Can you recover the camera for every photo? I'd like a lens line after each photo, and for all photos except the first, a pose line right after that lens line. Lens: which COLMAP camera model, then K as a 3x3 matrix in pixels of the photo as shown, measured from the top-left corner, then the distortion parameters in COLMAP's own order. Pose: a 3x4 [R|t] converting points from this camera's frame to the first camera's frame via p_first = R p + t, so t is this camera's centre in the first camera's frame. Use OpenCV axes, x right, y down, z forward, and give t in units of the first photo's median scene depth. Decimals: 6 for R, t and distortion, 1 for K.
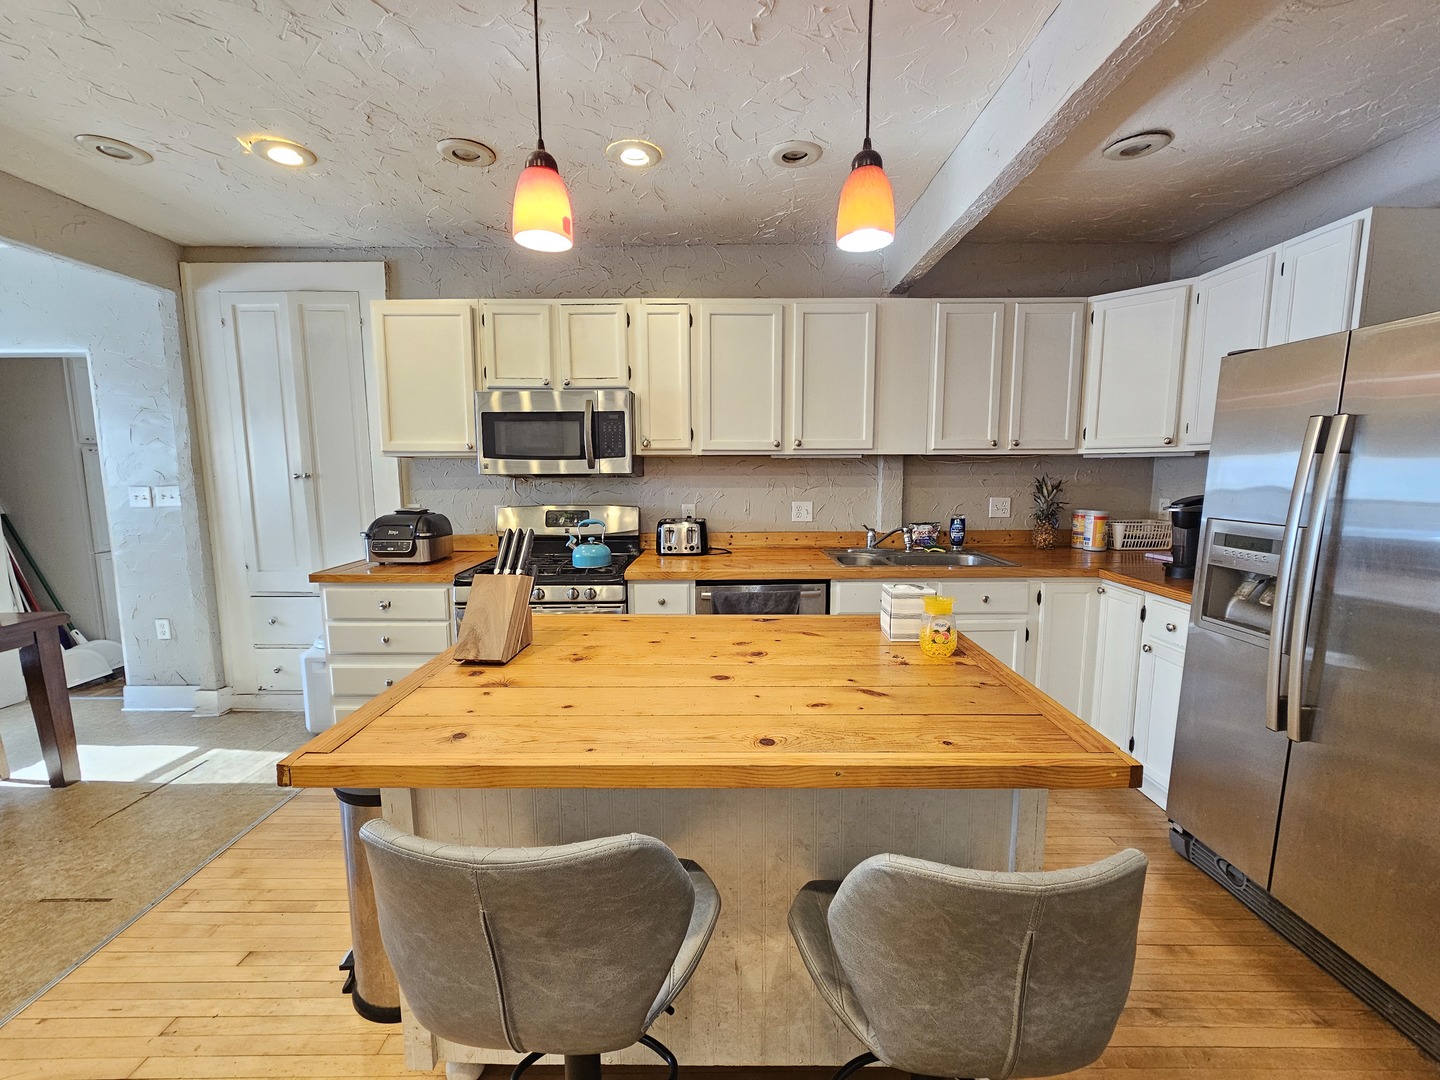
lens RADIAL K [[589.5, 0, 720.2], [0, 589.5, 543.8], [0, 0, 1]] dist [-0.000265, 0.000139]
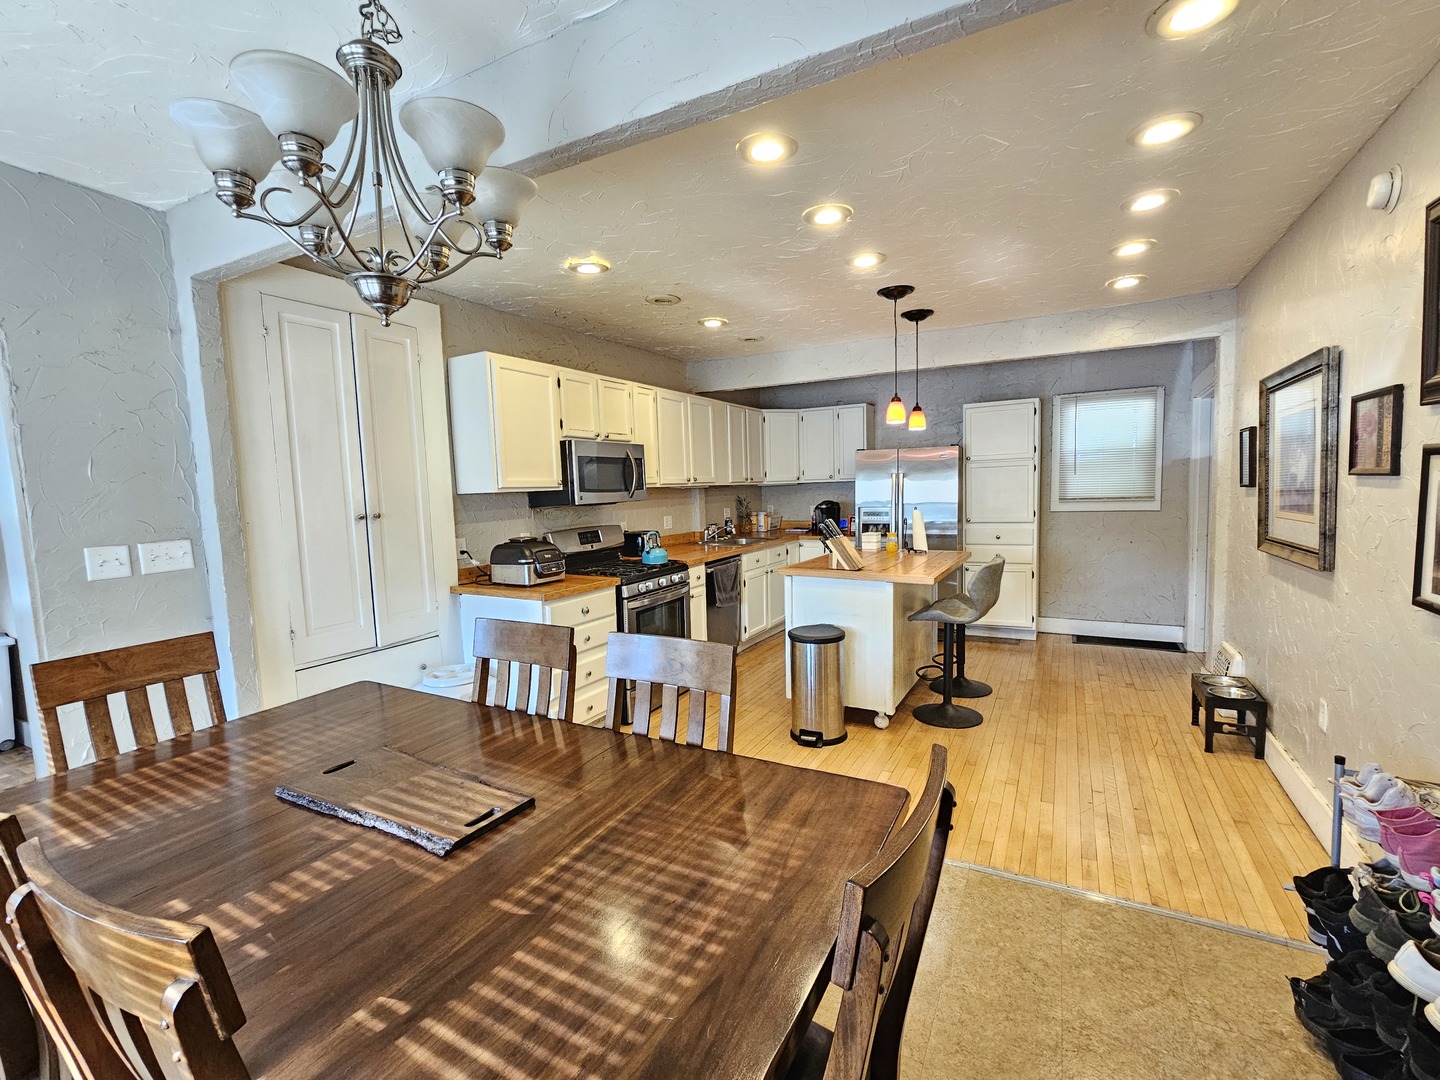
lens RADIAL K [[589.5, 0, 720.2], [0, 589.5, 543.8], [0, 0, 1]] dist [-0.000265, 0.000139]
pose [[0.515437, -0.095152, 0.851628, -1.268041], [0.129068, 0.991099, 0.032618, -0.034669], [-0.847152, 0.093106, 0.523130, 0.080591]]
